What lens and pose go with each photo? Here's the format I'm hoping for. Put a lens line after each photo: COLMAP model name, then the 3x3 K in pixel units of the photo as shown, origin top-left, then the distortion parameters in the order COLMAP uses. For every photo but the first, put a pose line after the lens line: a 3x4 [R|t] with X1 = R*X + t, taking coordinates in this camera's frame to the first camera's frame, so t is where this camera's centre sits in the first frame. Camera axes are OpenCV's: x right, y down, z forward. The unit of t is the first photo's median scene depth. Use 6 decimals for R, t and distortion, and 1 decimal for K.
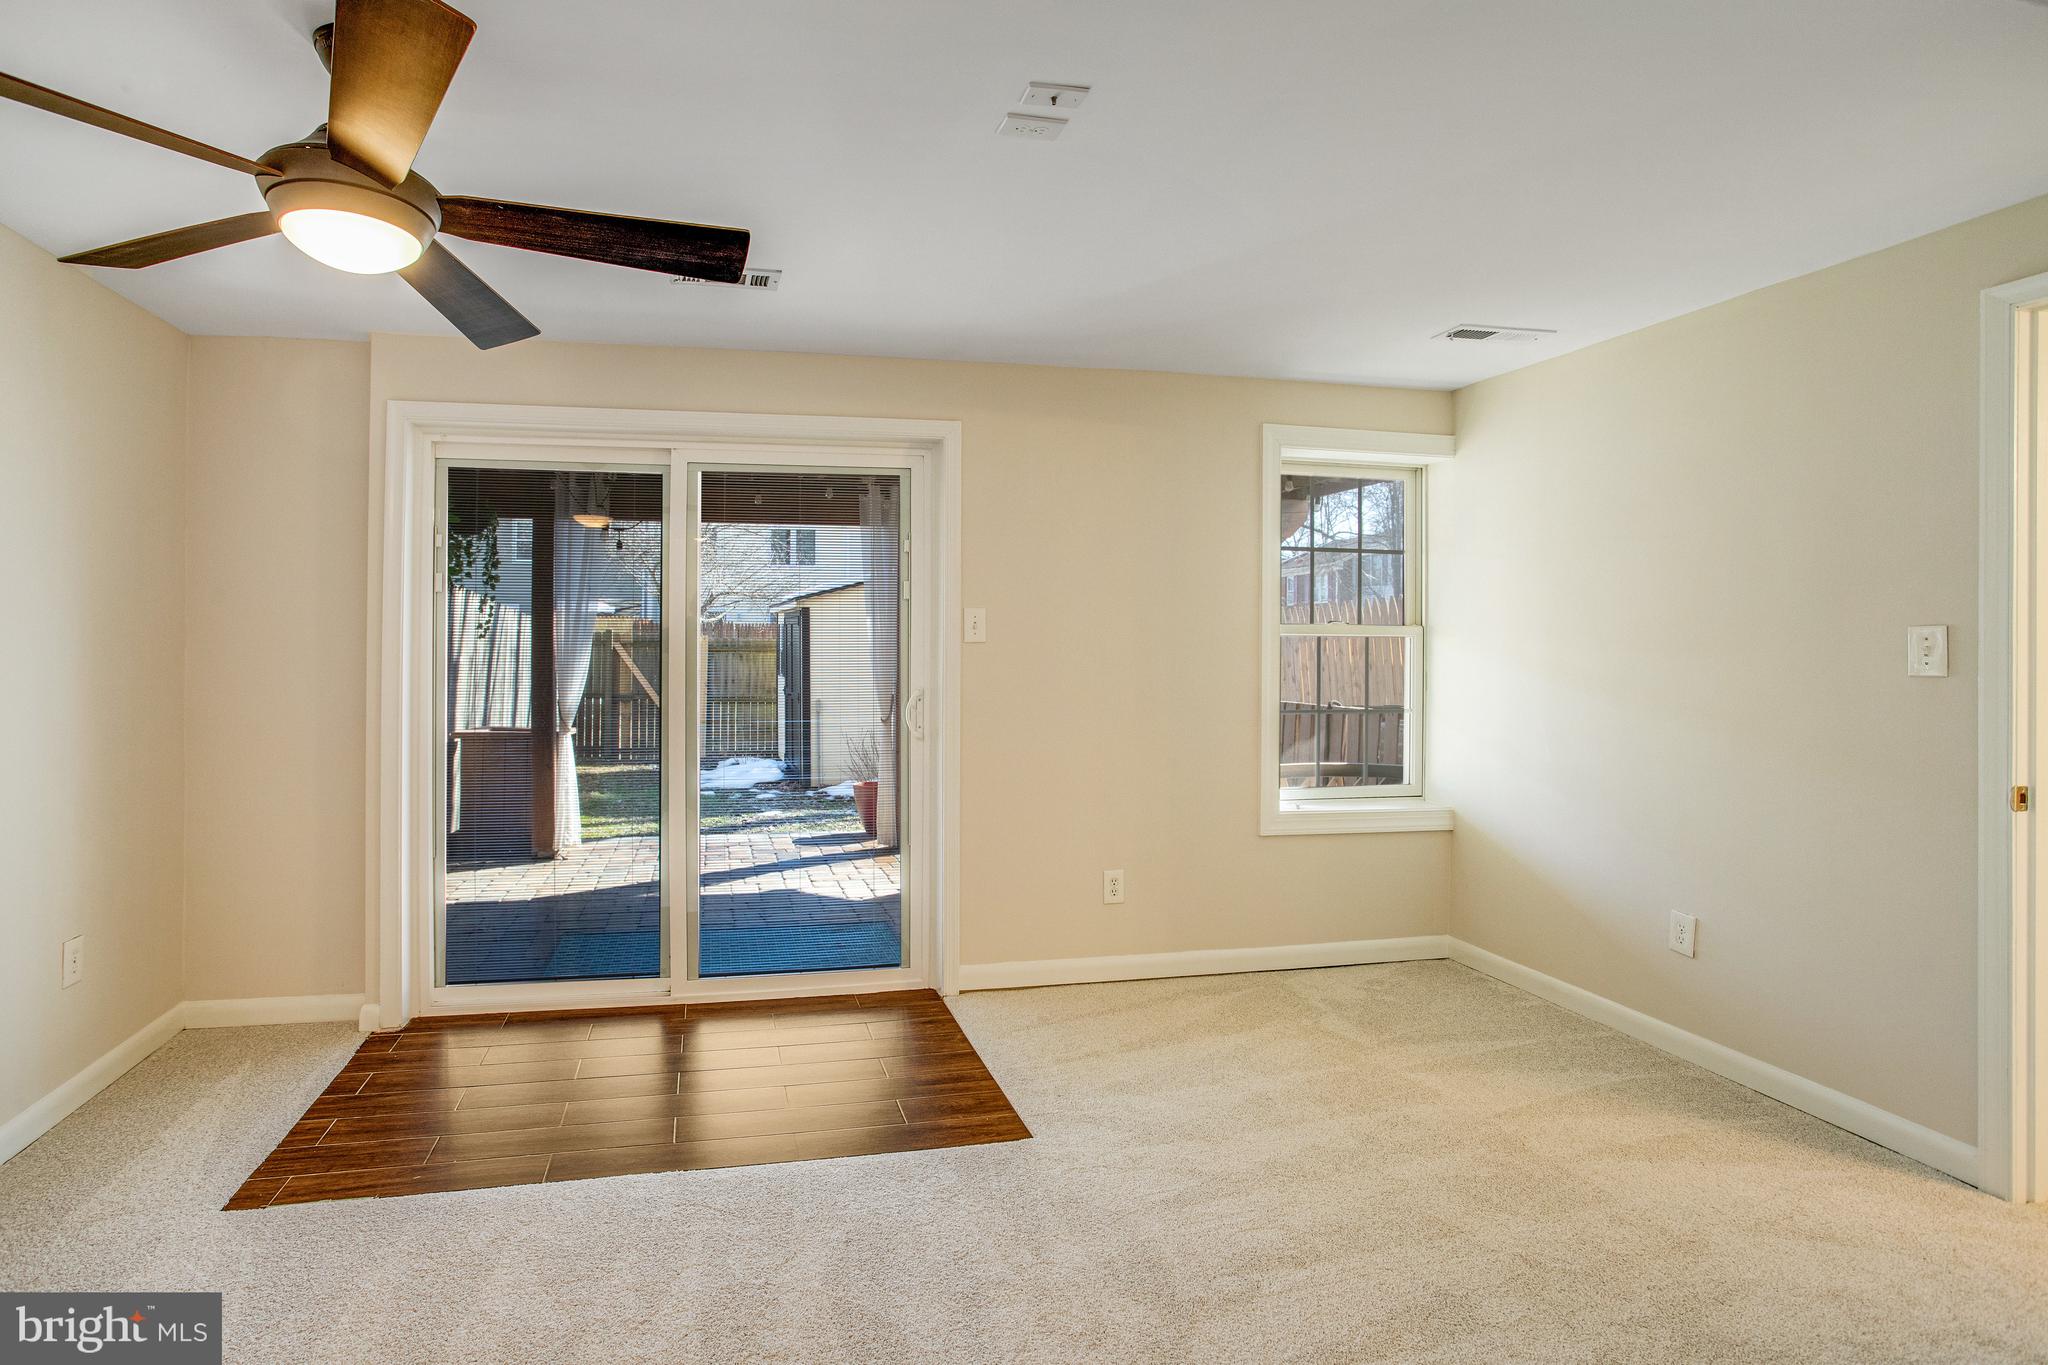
lens RADIAL K [[1048.6, 0, 1025.5], [0, 1048.6, 641.9], [0, 0, 1]] dist [-0.089918, 0.063750]
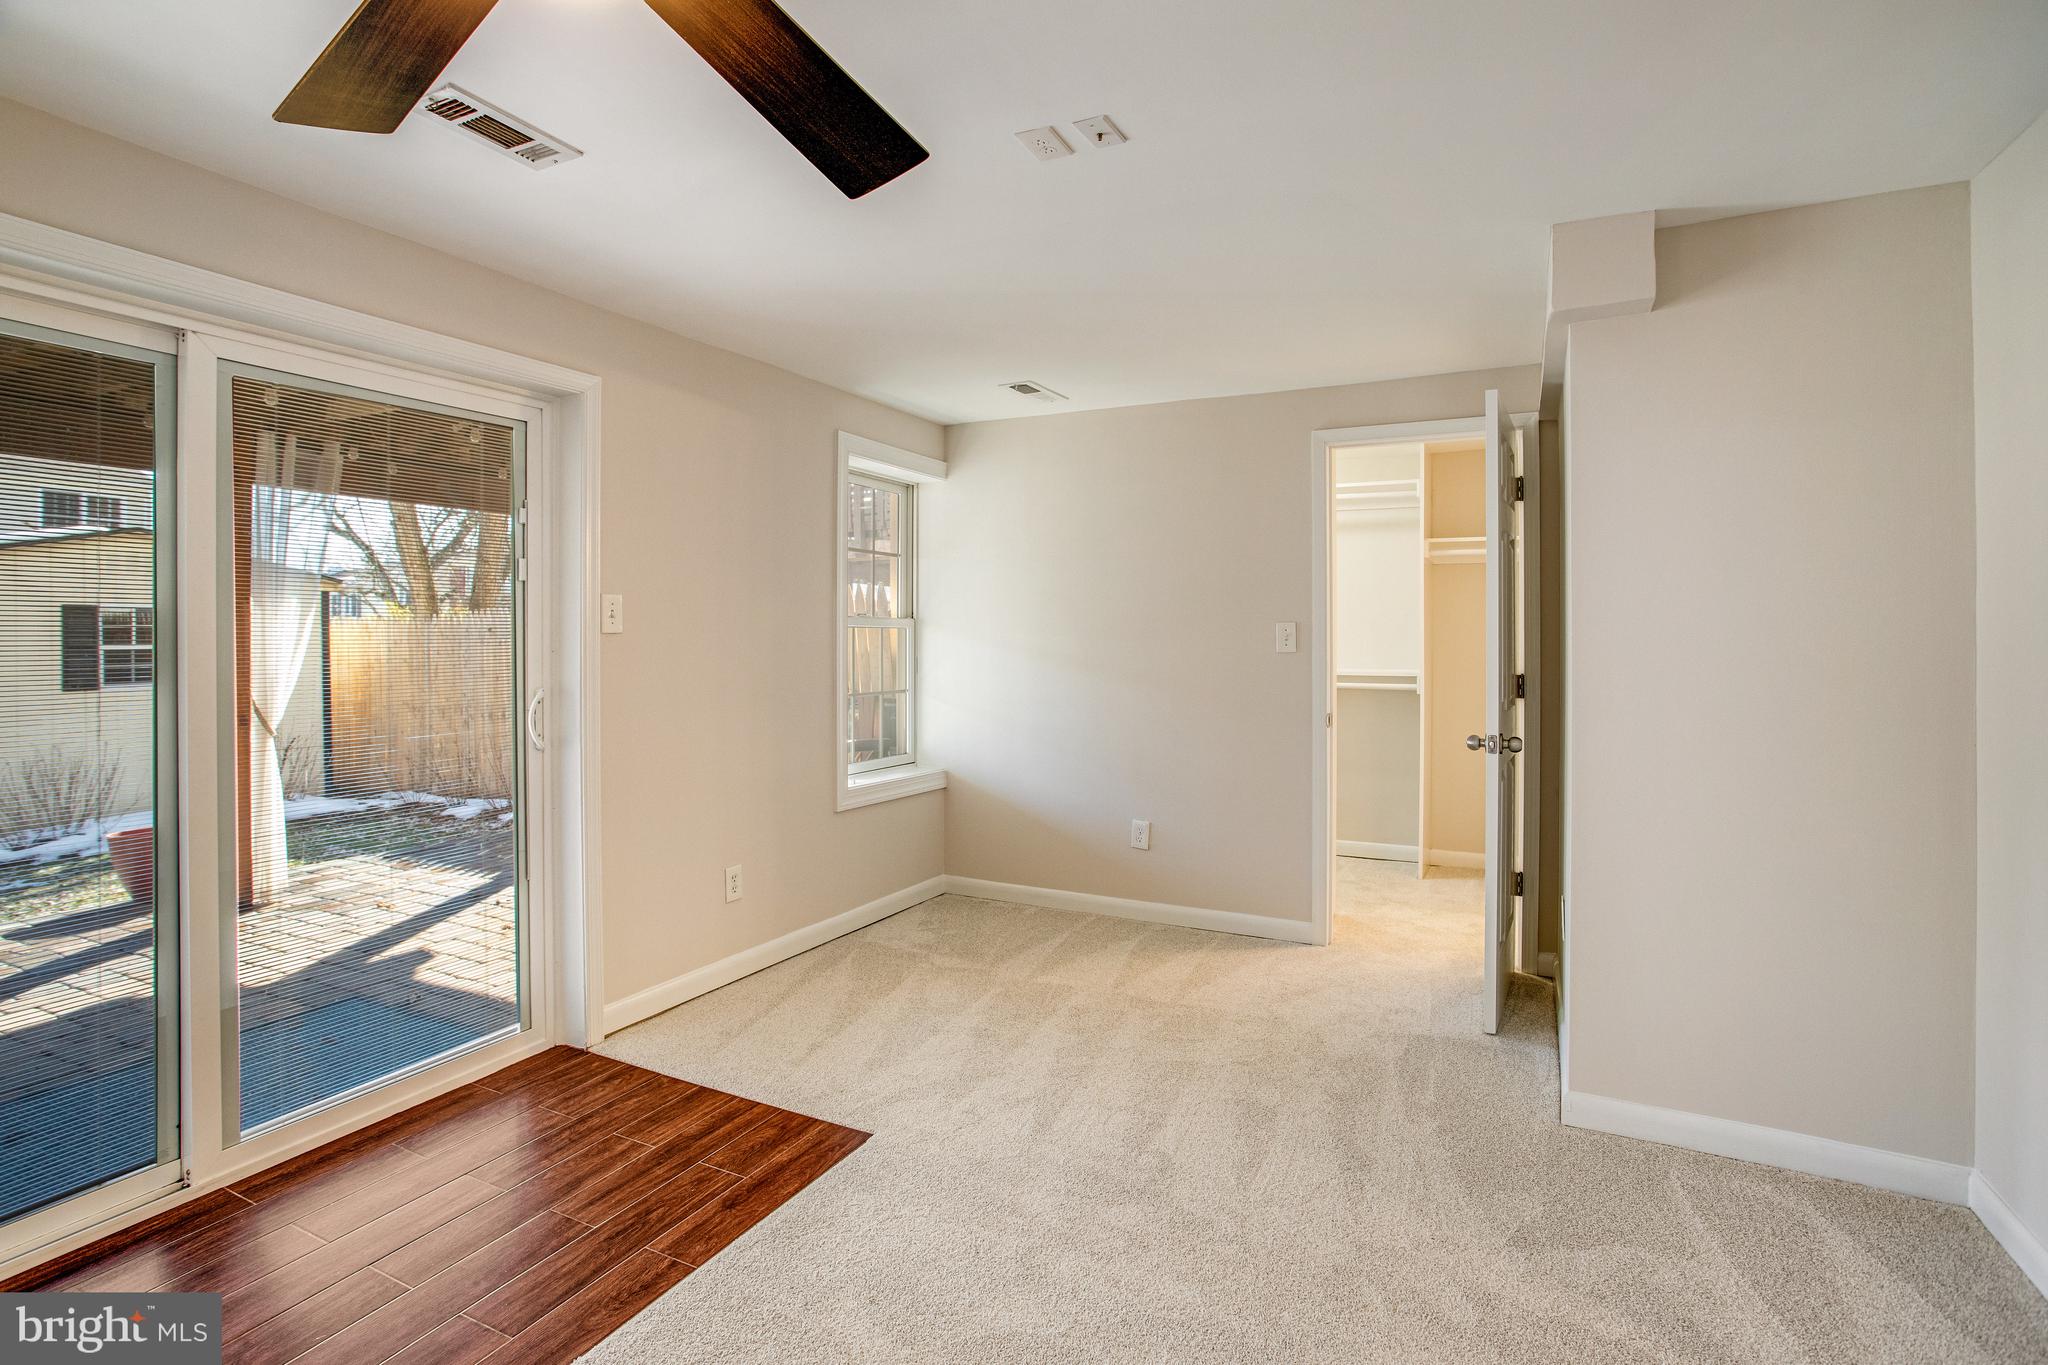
lens RADIAL K [[959.6, 0, 1030.8], [0, 959.6, 642.7], [0, 0, 1]] dist [-0.030109, 0.000358]
pose [[0.641738, -0.008517, 0.766876, -0.430989], [0.000781, 0.999945, 0.010452, 0.000105], [-0.766923, -0.006108, 0.641710, 0.219281]]
